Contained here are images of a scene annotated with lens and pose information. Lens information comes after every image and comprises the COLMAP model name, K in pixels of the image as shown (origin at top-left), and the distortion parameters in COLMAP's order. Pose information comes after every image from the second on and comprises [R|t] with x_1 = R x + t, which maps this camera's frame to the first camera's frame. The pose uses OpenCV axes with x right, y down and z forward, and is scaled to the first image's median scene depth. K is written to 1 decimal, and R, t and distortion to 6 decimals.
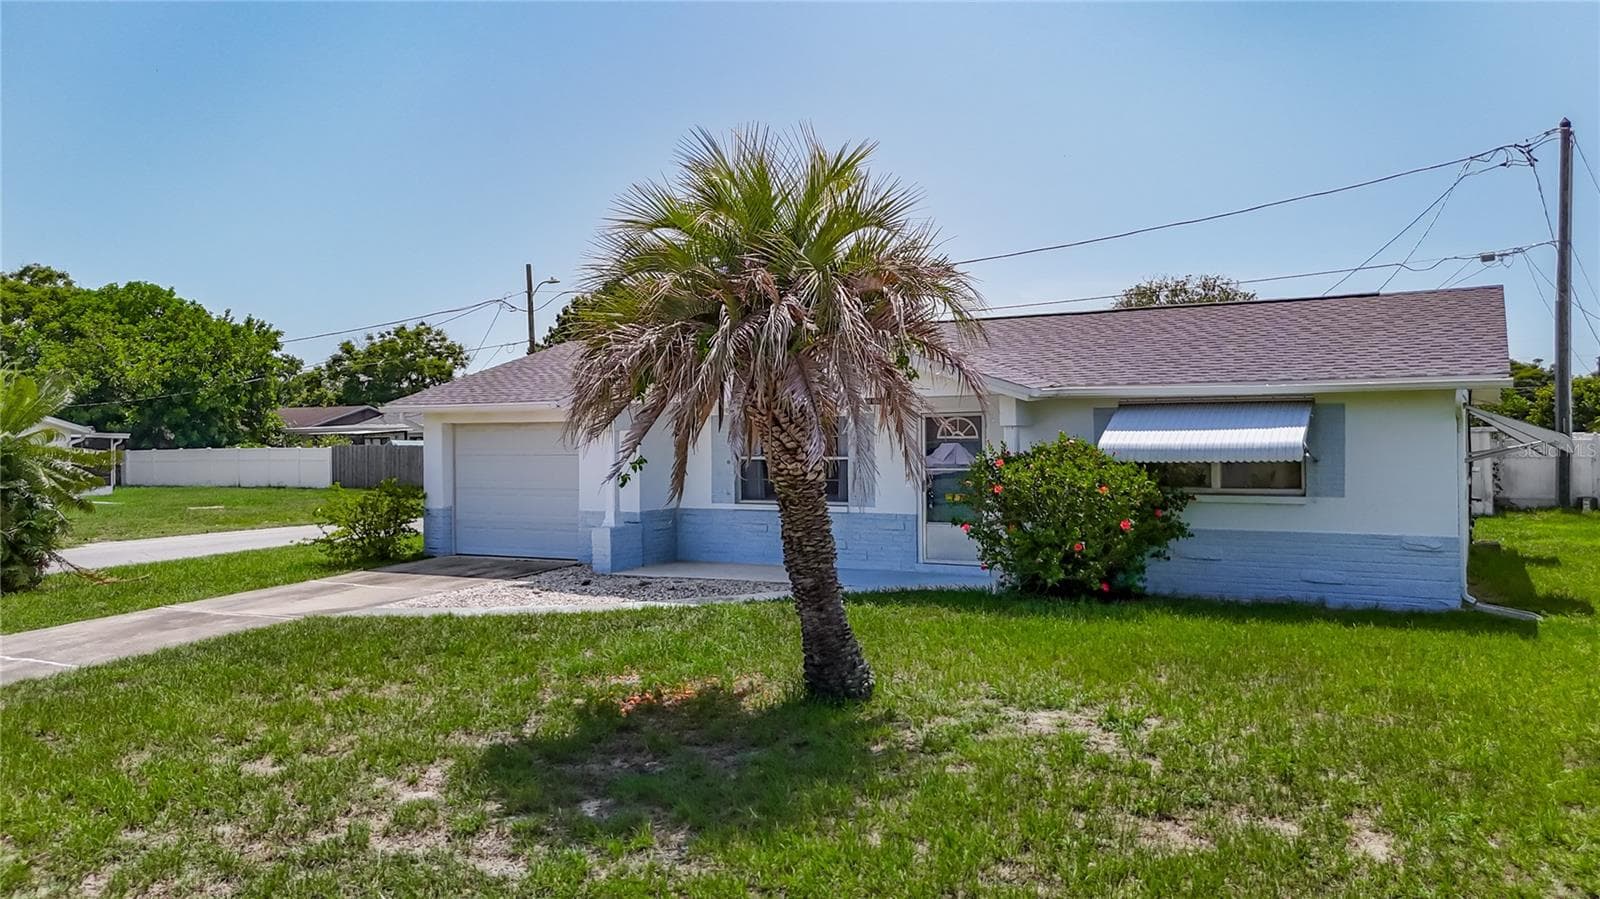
lens RADIAL K [[1219.2, 0, 795.9], [0, 1219.2, 441.6], [0, 0, 1]] dist [0.022955, -0.001316]
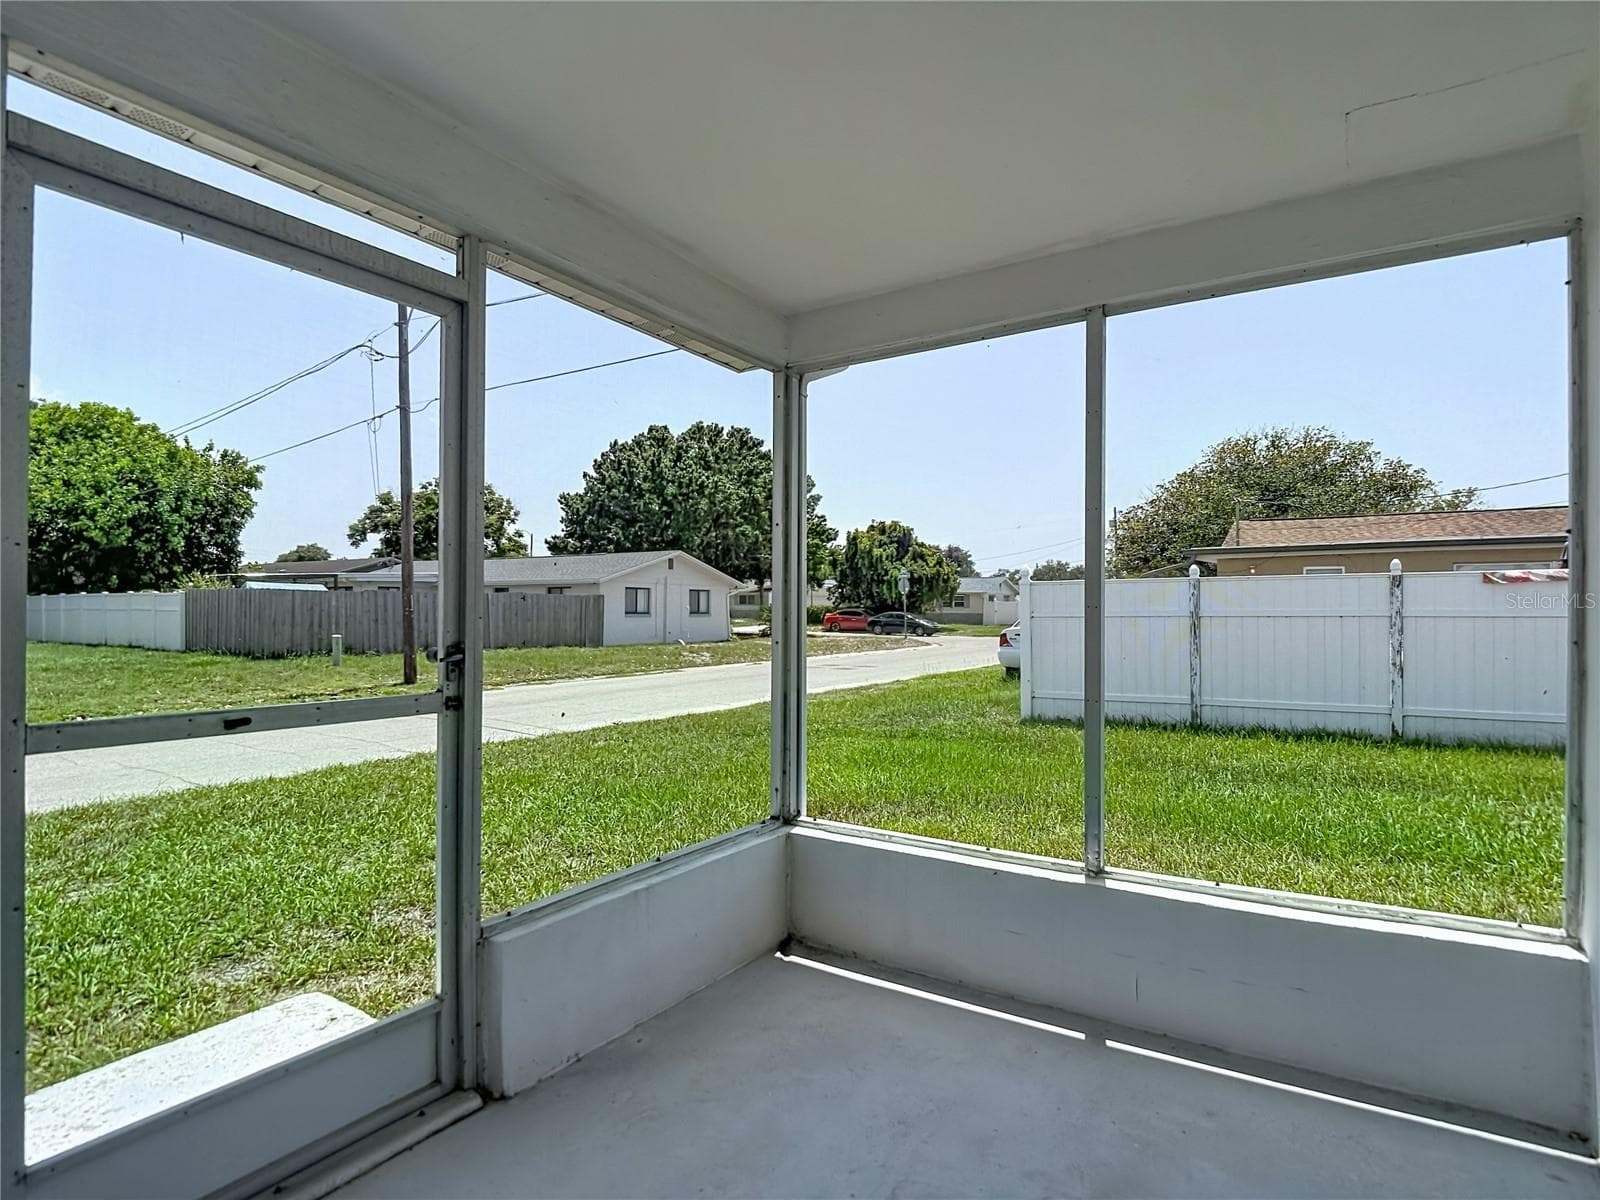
lens RADIAL K [[842.7, 0, 805.3], [0, 842.7, 610.7], [0, 0, 1]] dist [-0.013785, 0.000021]
pose [[0.998012, 0.017035, -0.060684, 0.002414], [-0.017305, 0.999843, -0.003928, 0.027723], [0.060608, 0.004970, 0.998149, 1.325987]]
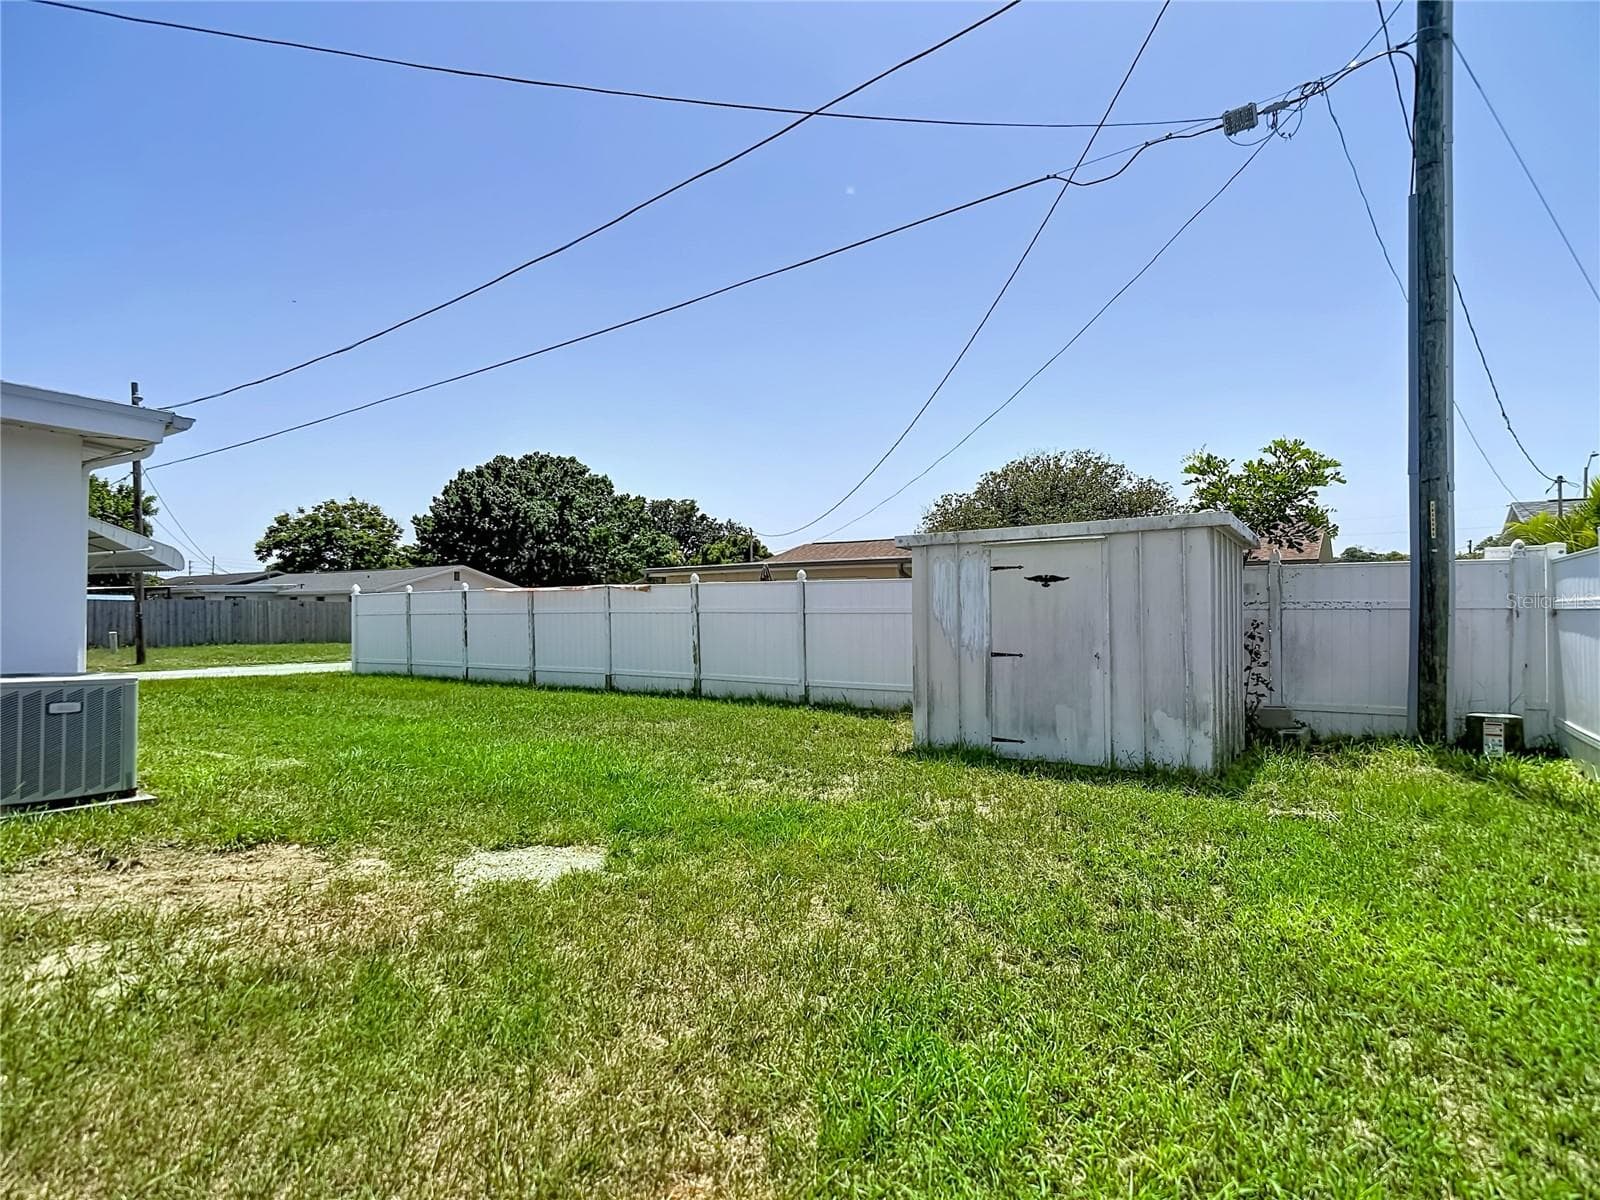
lens RADIAL K [[842.7, 0, 810.4], [0, 842.7, 613.0], [0, 0, 1]] dist [-0.013785, 0.000021]
pose [[0.995983, 0.010558, -0.088913, 0.648110], [-0.011159, 0.999918, -0.006272, 0.026134], [0.088839, 0.007239, 0.996020, 1.030342]]
